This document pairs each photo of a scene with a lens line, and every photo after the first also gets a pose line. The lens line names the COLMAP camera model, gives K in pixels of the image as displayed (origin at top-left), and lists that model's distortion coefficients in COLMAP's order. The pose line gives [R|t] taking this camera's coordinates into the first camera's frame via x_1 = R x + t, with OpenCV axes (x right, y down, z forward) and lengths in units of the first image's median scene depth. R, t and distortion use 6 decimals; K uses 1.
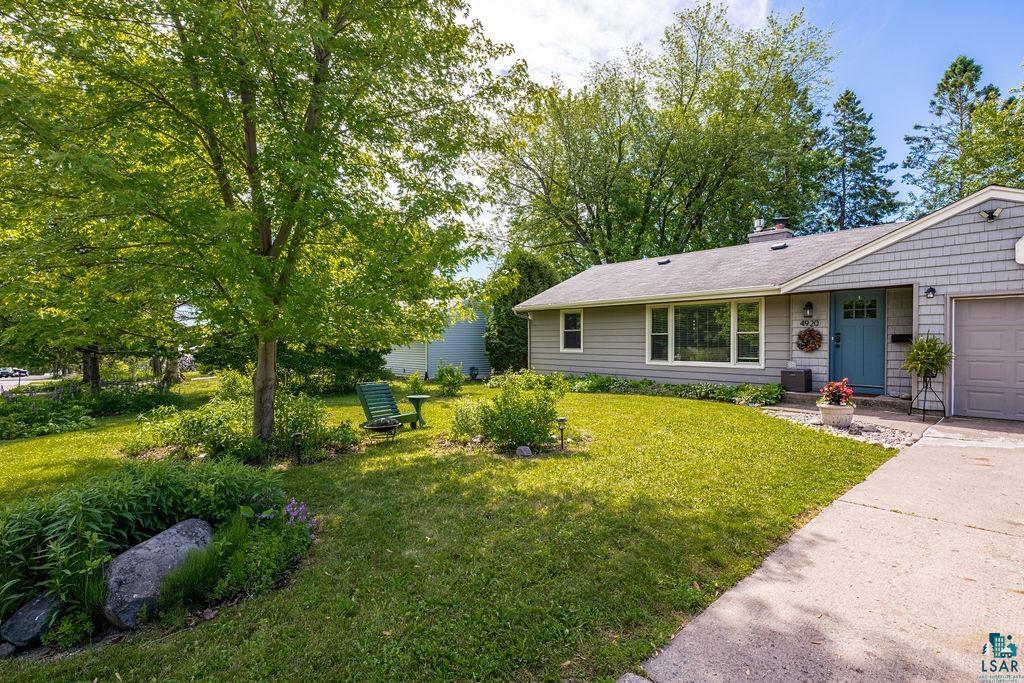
lens RADIAL K [[504.2, 0, 511.6], [0, 504.2, 342.7], [0, 0, 1]] dist [-0.003862, 0.002708]
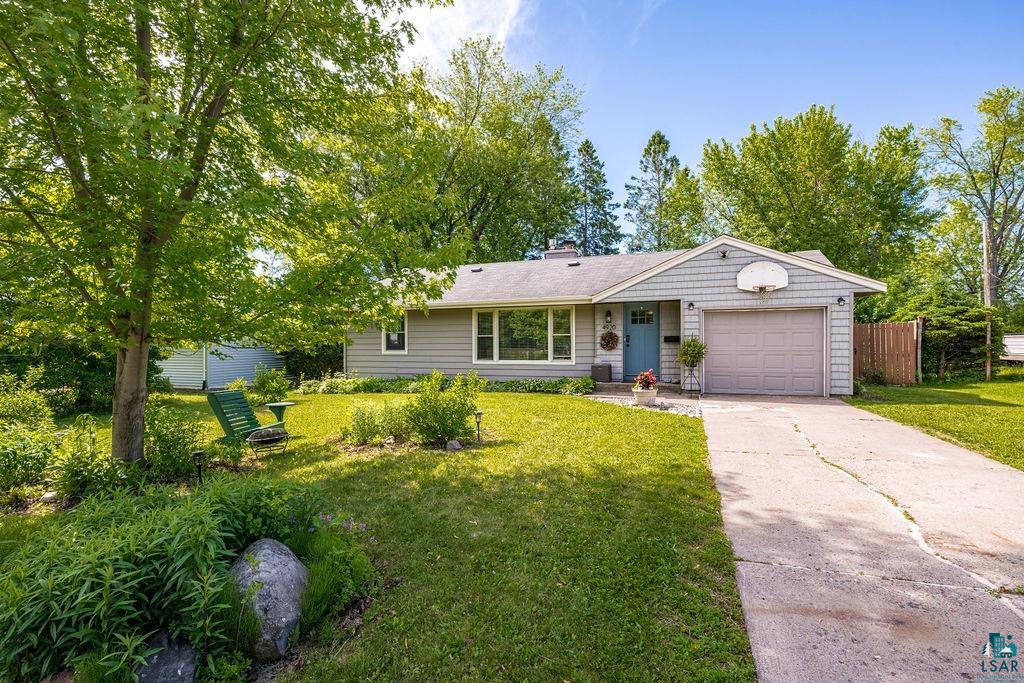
lens RADIAL K [[504.2, 0, 525.0], [0, 504.2, 336.7], [0, 0, 1]] dist [-0.003862, 0.002708]
pose [[0.875808, 0.001149, 0.482657, -0.203641], [0.007527, 0.999843, -0.016038, 0.003353], [-0.482600, 0.017679, 0.875662, -0.001584]]
